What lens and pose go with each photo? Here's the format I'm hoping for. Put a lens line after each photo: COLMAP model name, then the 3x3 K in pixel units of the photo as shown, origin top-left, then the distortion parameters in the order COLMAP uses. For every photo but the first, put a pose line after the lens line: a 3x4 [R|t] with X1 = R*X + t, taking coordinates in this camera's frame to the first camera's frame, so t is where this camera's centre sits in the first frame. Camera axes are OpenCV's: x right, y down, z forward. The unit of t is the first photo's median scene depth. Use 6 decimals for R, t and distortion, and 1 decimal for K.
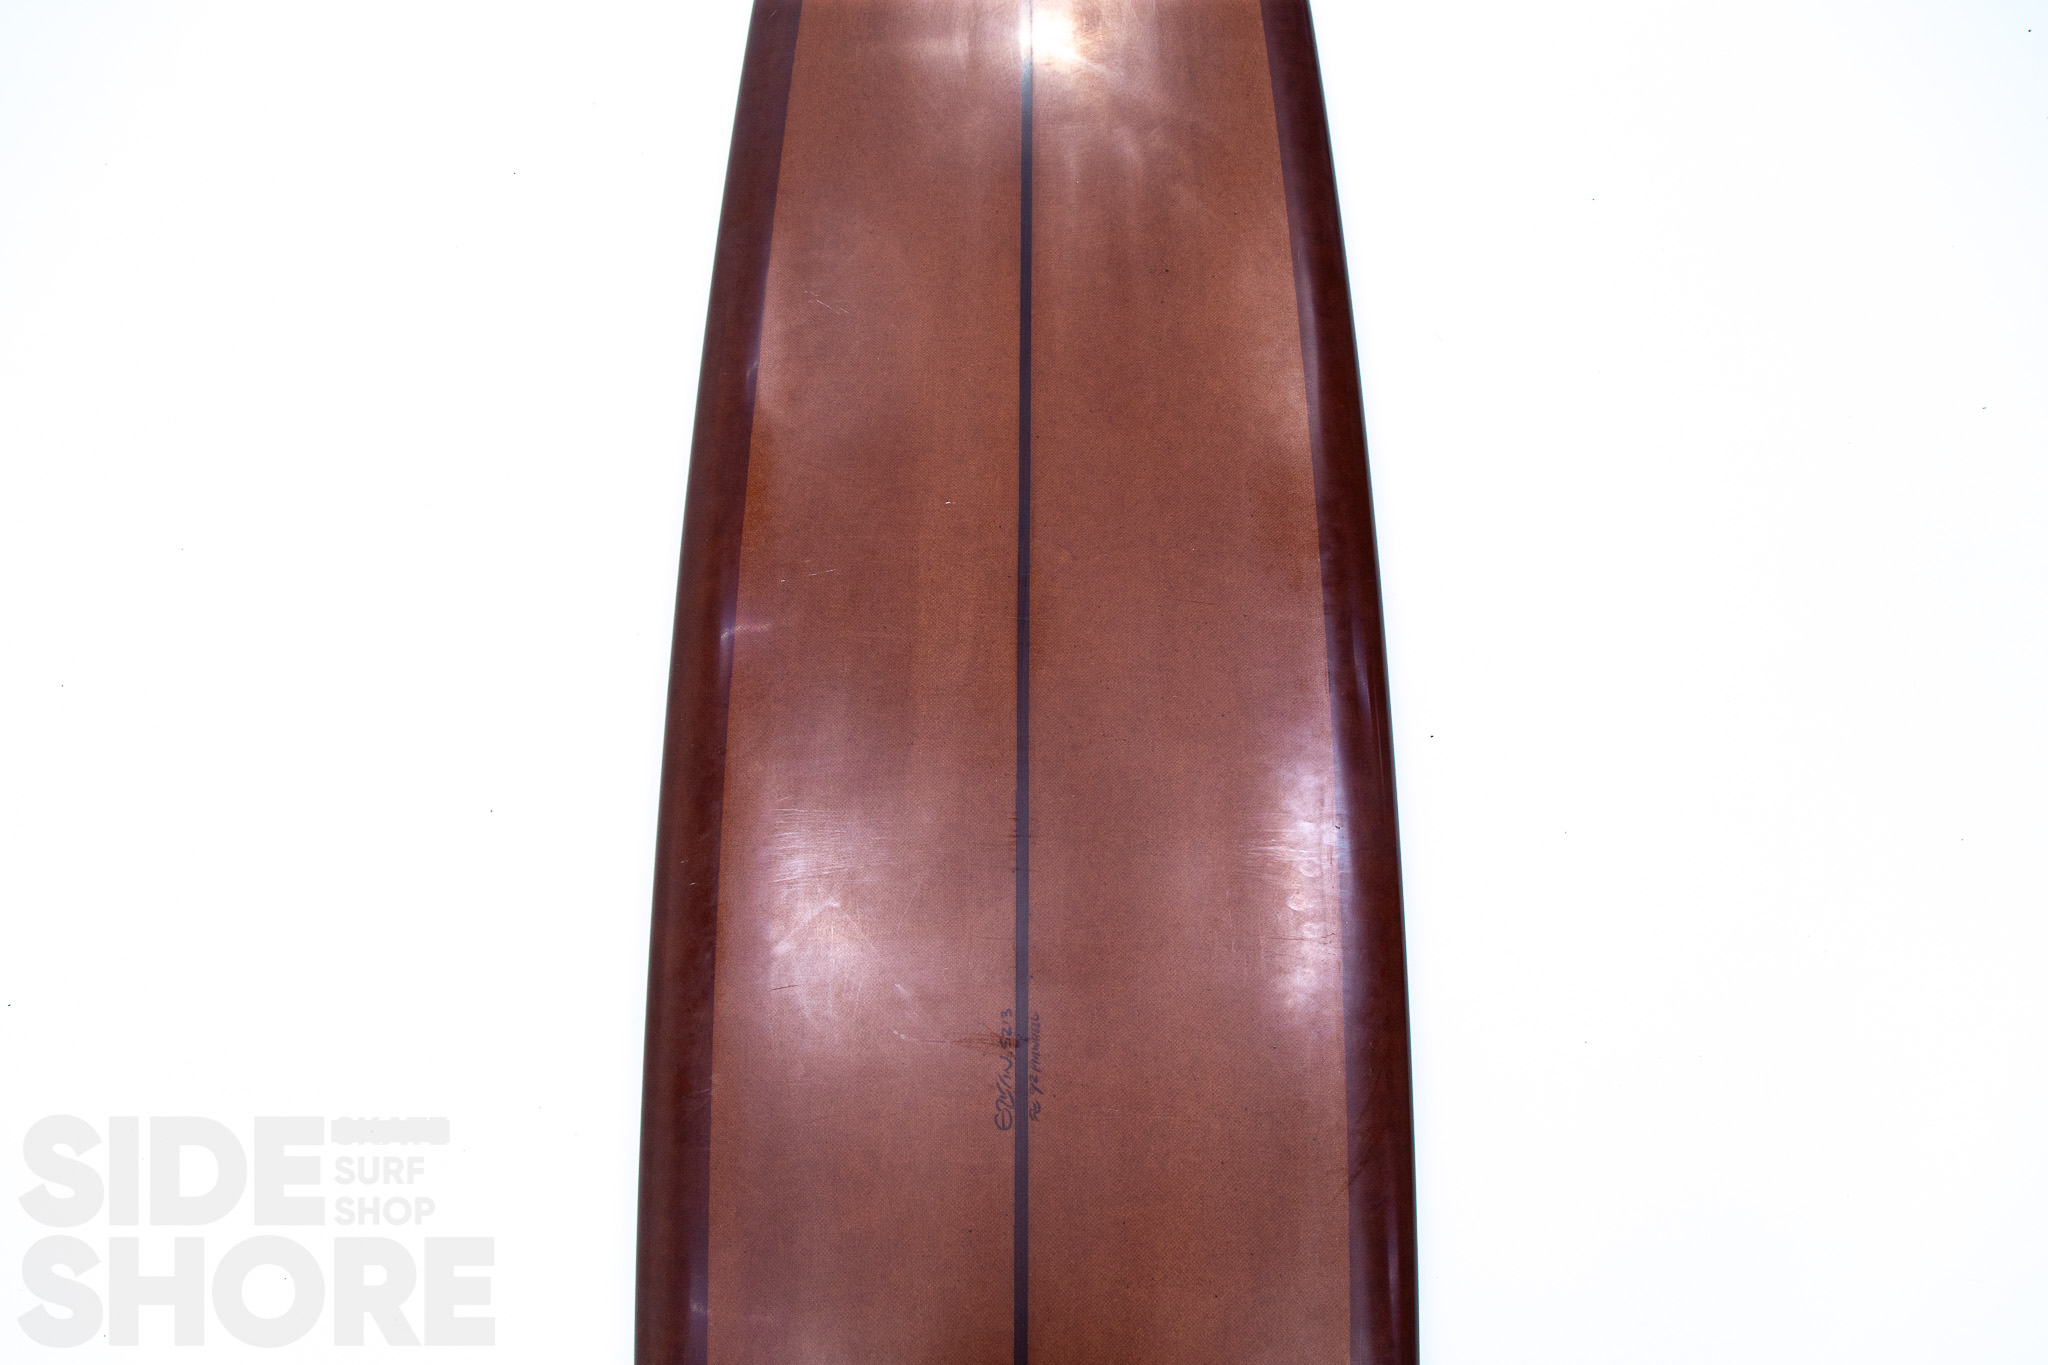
lens RADIAL K [[1419.6, 0, 1024.0], [0, 1419.6, 682.5], [0, 0, 1]] dist [0.000186, 0.000011]
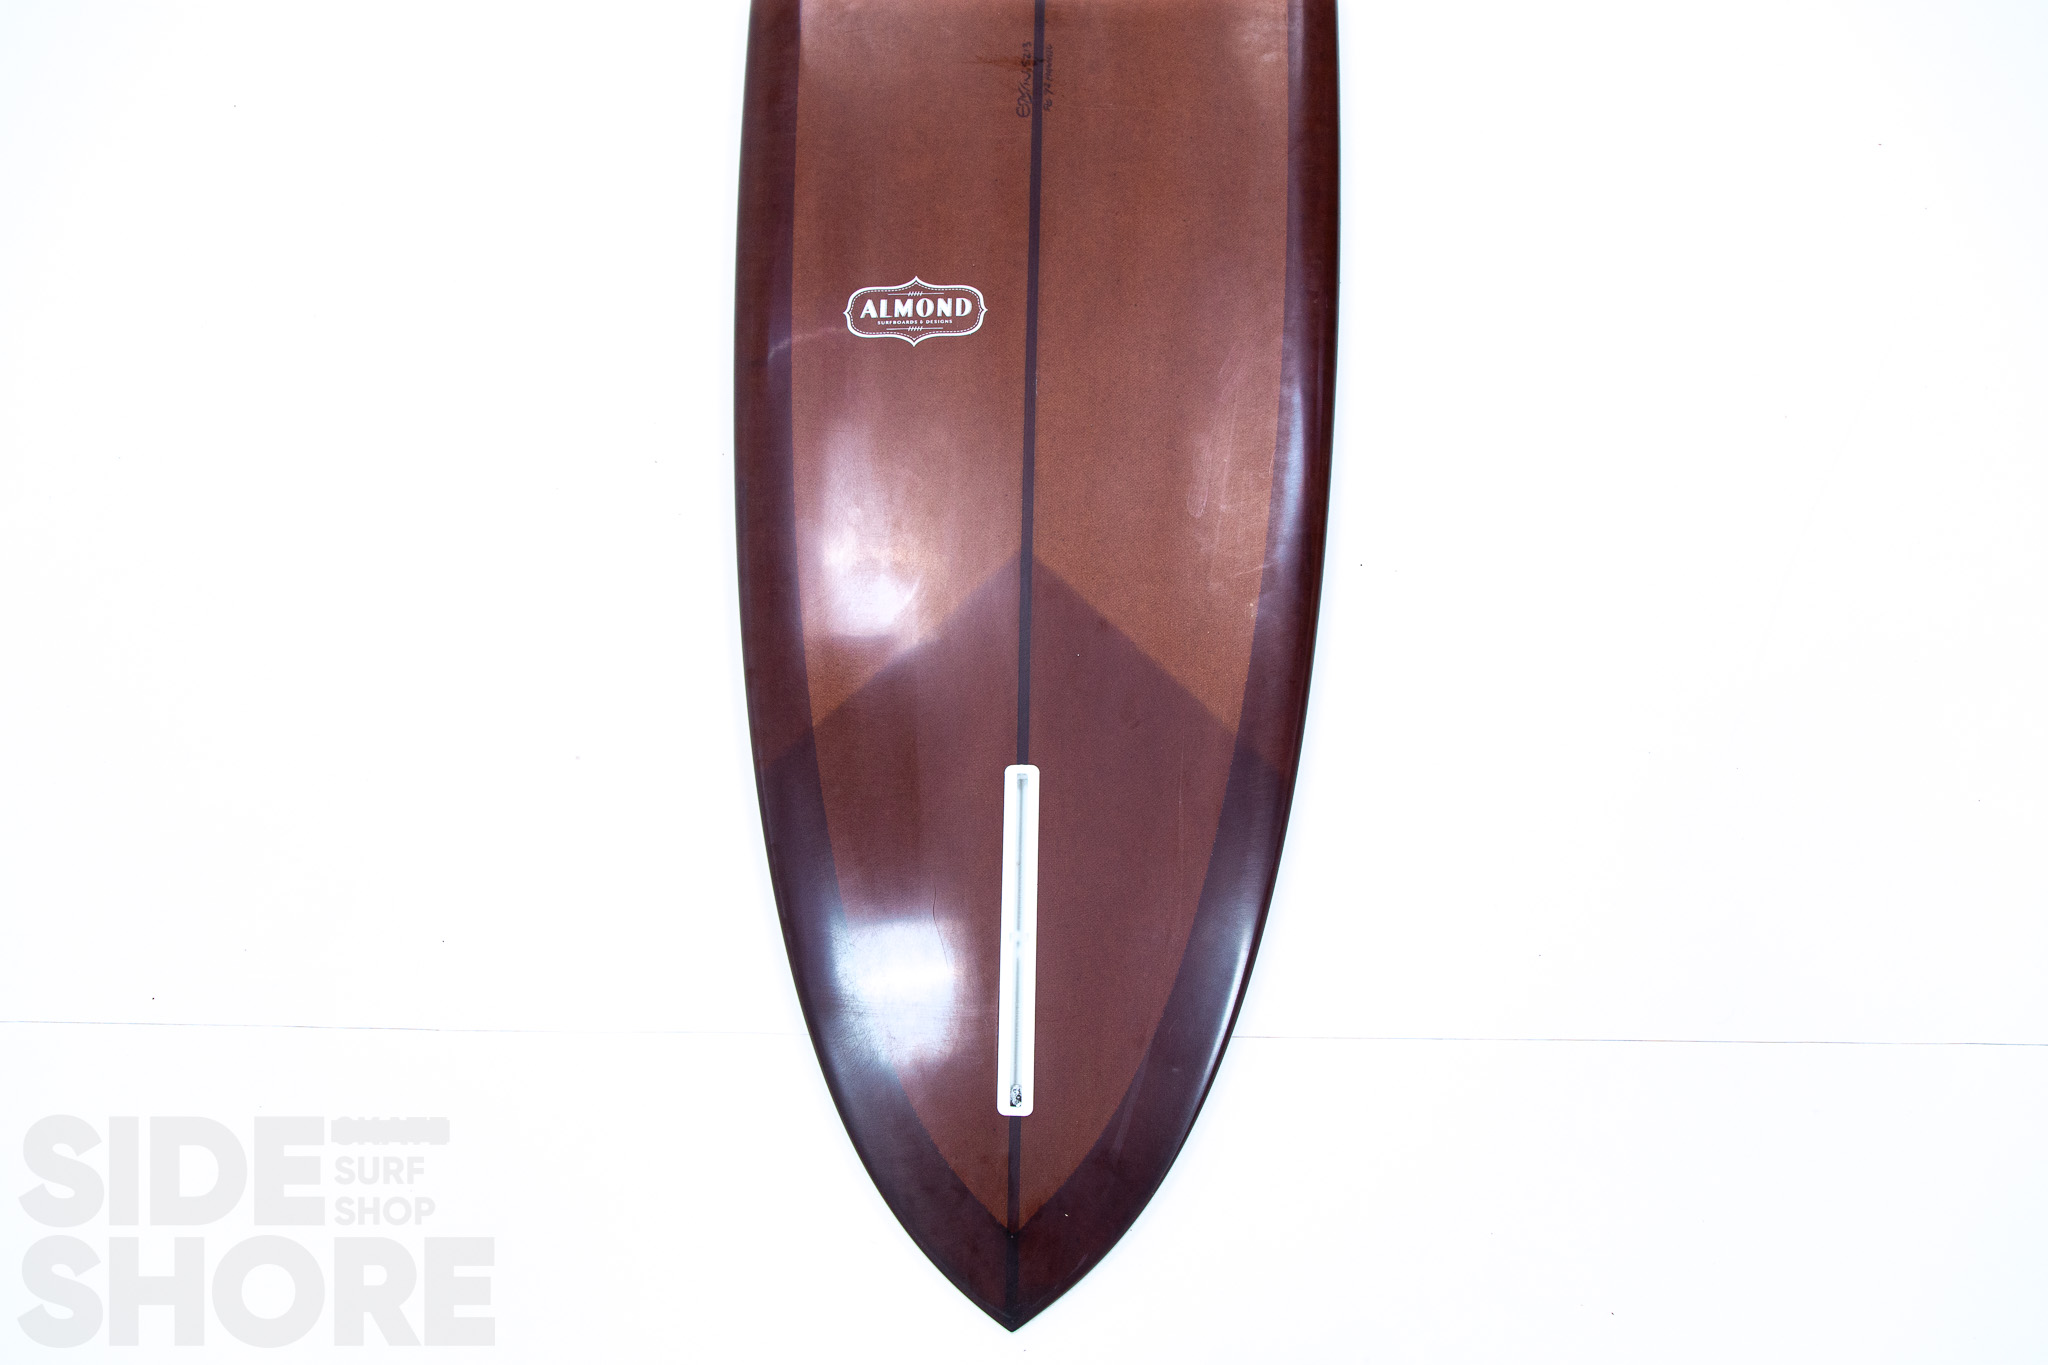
lens RADIAL K [[1367.2, 0, 1024.0], [0, 1367.2, 682.5], [0, 0, 1]] dist [-0.000381, -0.000128]
pose [[0.999745, 0.019933, -0.010643, 0.009851], [-0.019935, 0.999801, -0.000103, 0.825783], [0.010639, 0.000315, 0.999943, -0.246161]]
